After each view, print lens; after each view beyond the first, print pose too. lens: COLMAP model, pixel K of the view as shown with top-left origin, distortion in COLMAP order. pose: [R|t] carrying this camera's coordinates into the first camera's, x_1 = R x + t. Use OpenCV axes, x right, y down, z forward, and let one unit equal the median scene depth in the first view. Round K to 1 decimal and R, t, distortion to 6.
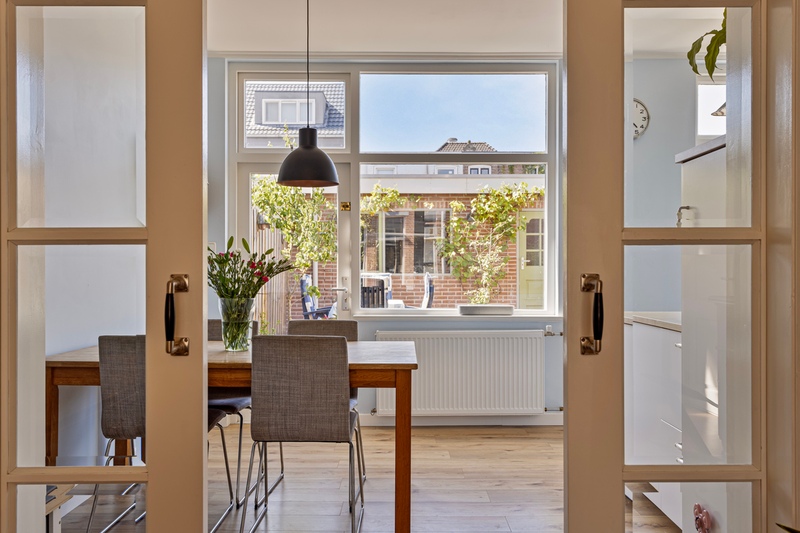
lens RADIAL K [[686.5, 0, 400.0], [0, 686.5, 266.0], [0, 0, 1]] dist [0.000722, 0.000102]
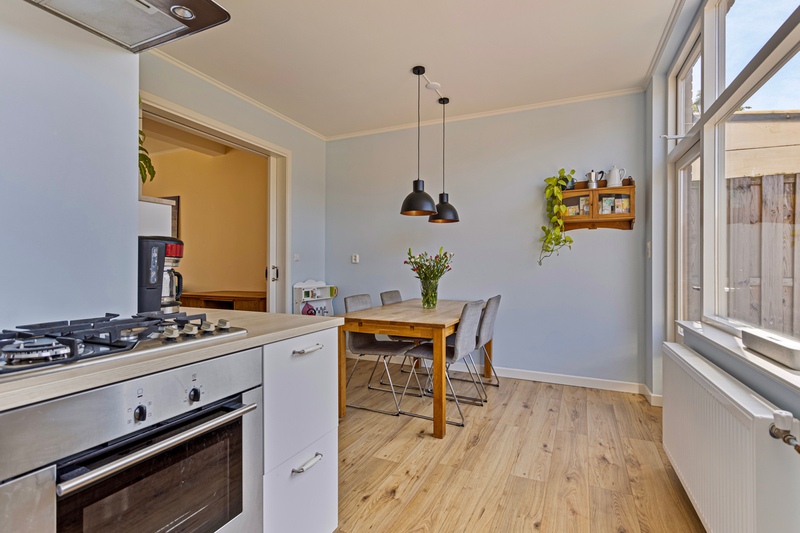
lens RADIAL K [[388.1, 0, 397.9], [0, 388.1, 266.6], [0, 0, 1]] dist [0.000901, 0.000096]
pose [[-0.412196, -0.000969, -0.911095, 0.633284], [-0.002894, 0.999996, 0.000246, 0.013564], [0.911091, 0.002738, -0.412197, 1.150402]]
